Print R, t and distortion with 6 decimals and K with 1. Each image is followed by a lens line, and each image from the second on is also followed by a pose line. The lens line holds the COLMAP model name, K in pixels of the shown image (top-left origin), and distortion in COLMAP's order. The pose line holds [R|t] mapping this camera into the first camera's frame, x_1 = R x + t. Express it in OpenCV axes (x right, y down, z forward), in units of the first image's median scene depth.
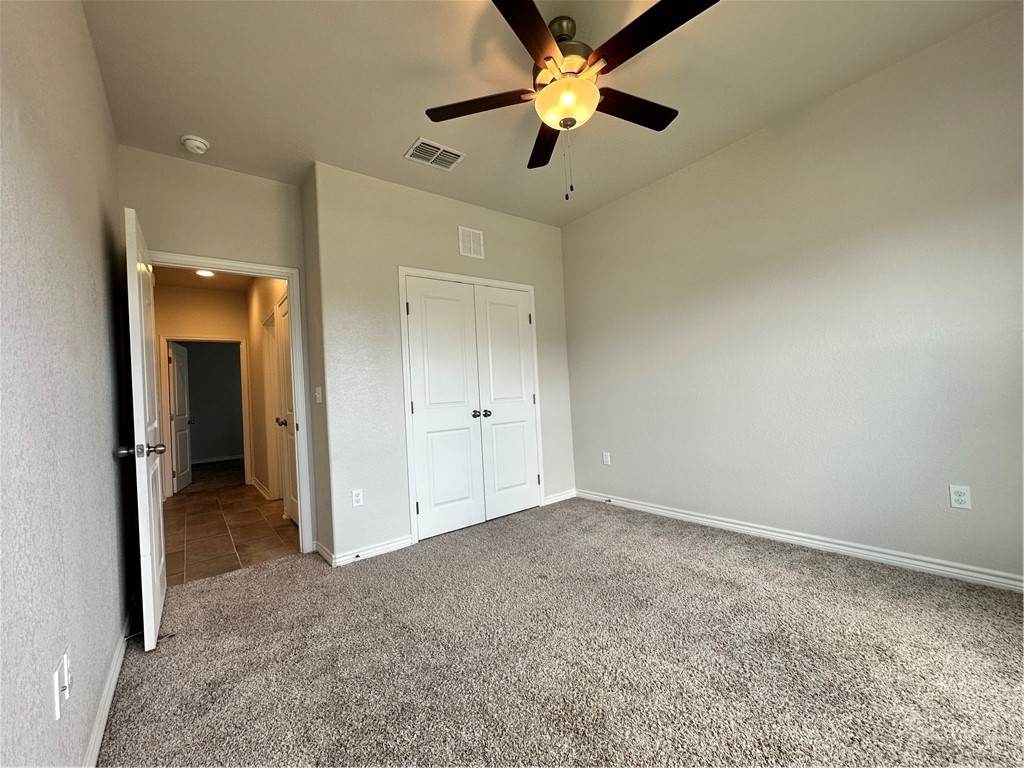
lens RADIAL K [[407.1, 0, 512.0], [0, 407.1, 384.0], [0, 0, 1]] dist [-0.001499, 0.000303]
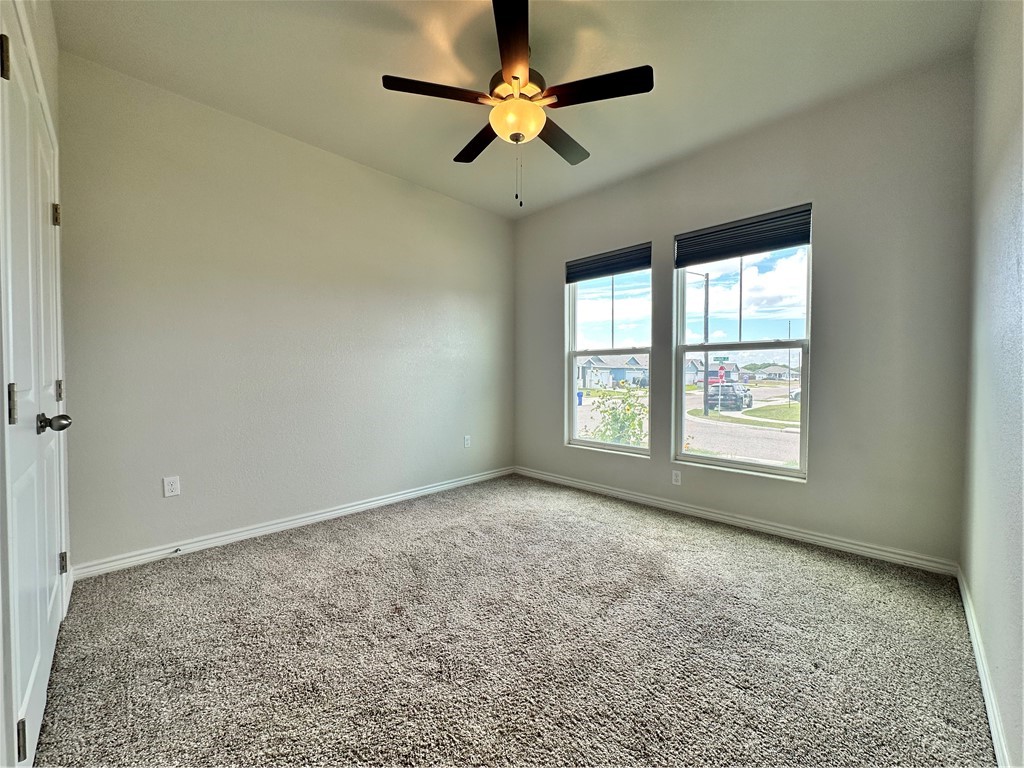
lens RADIAL K [[407.1, 0, 512.0], [0, 407.1, 384.0], [0, 0, 1]] dist [-0.001499, 0.000303]
pose [[-0.123025, 0.033980, 0.991822, -0.634431], [-0.020310, 0.999118, -0.036749, 0.048814], [-0.992196, -0.024665, -0.122226, 0.750124]]
